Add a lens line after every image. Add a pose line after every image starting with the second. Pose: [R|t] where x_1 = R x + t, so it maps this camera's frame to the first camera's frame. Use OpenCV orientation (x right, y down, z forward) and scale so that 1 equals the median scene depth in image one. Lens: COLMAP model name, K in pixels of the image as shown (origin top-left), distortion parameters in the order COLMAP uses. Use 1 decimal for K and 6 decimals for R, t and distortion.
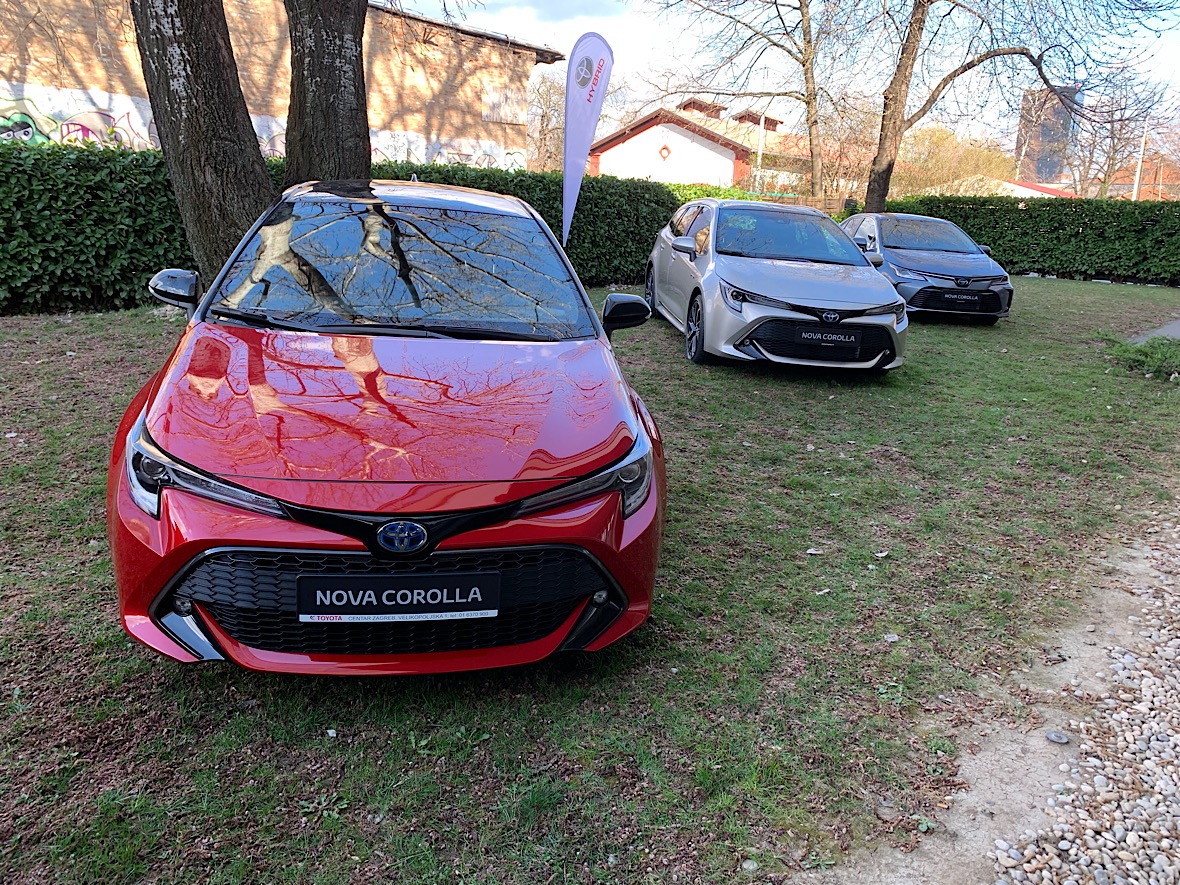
lens RADIAL K [[925.8, 0, 588.1], [0, 925.8, 438.6], [0, 0, 1]] dist [0.021290, -0.016577]
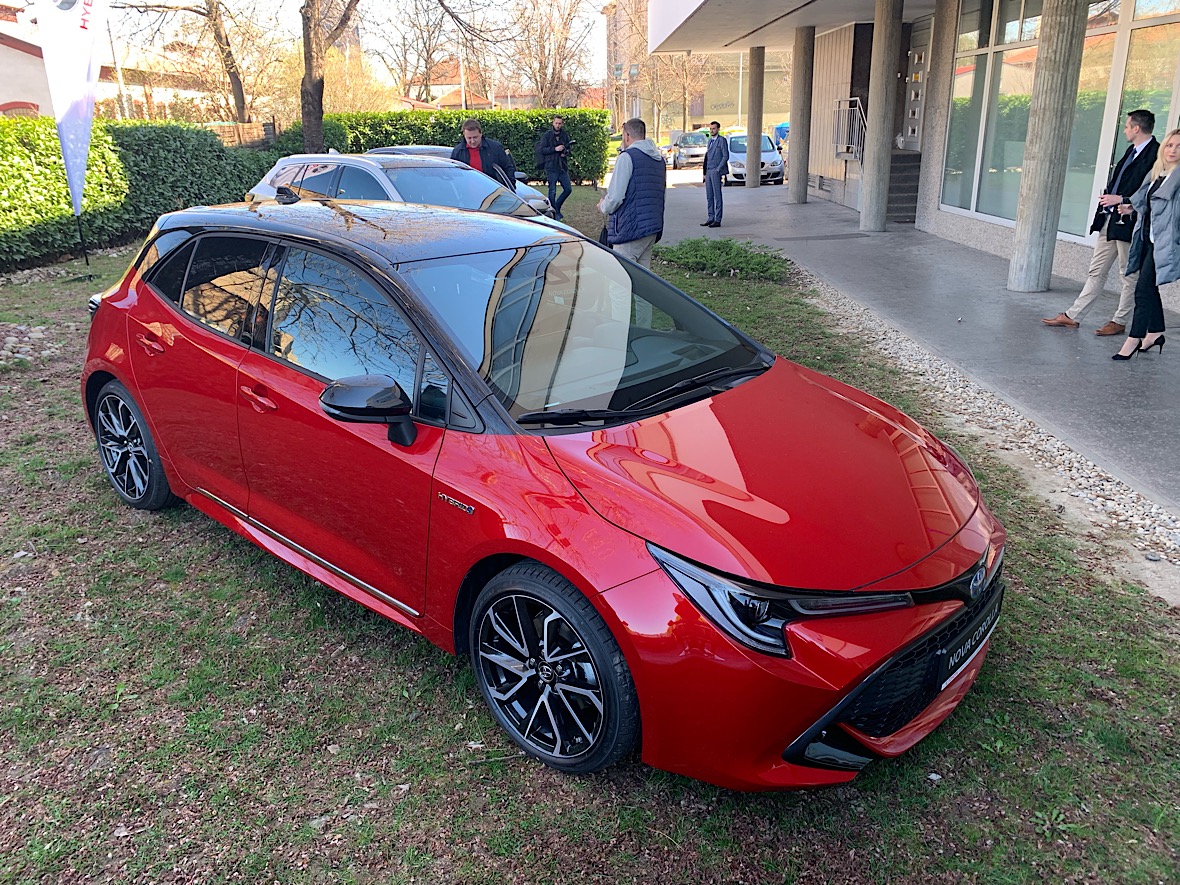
lens RADIAL K [[925.8, 0, 593.3], [0, 925.8, 434.5], [0, 0, 1]] dist [0.021290, -0.016577]
pose [[0.765568, -0.257146, 0.589730, -0.301103], [0.201485, 0.966366, 0.159812, -0.087124], [-0.610990, -0.003525, 0.791630, 0.103443]]
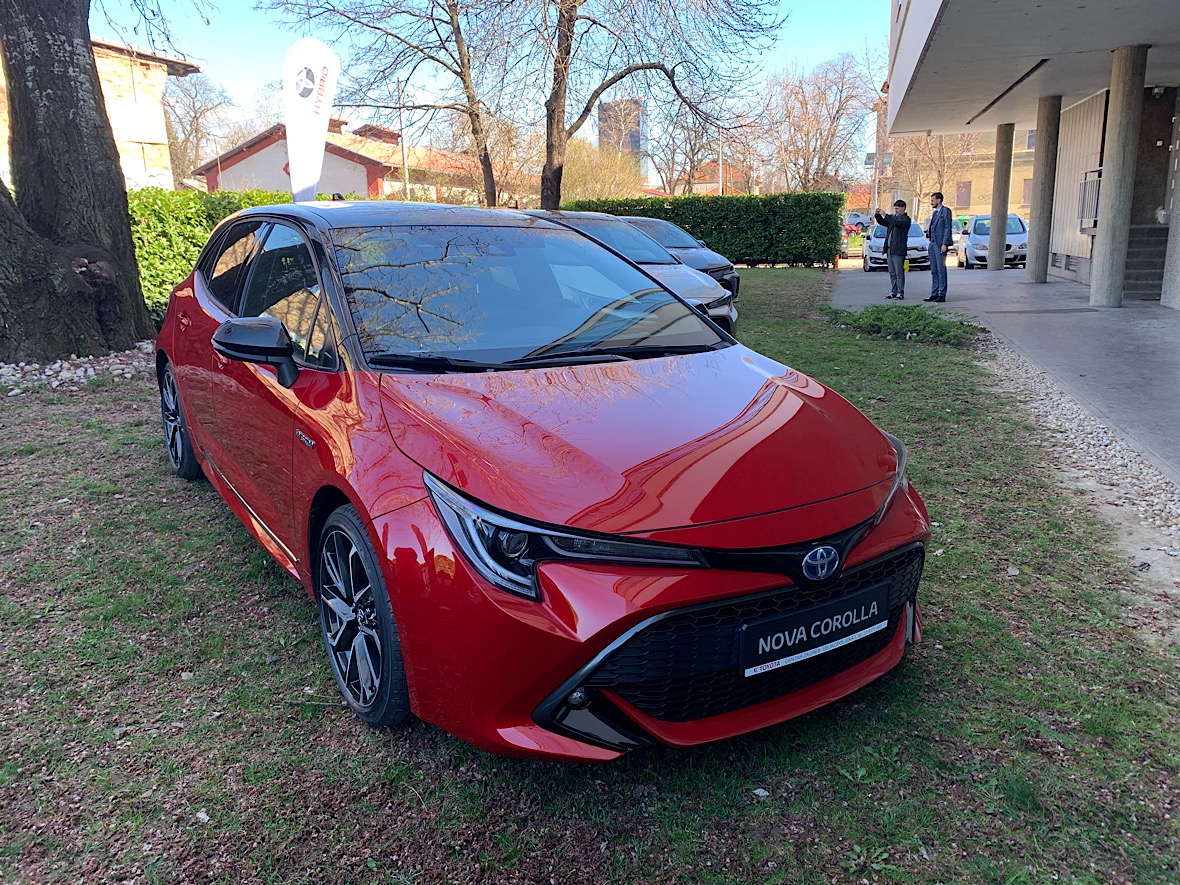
lens RADIAL K [[925.8, 0, 591.8], [0, 925.8, 440.1], [0, 0, 1]] dist [0.021290, -0.016577]
pose [[0.914379, -0.148573, 0.376612, -0.193624], [0.153108, 0.988045, 0.018052, -0.018002], [-0.374792, 0.041155, 0.926195, 0.054595]]
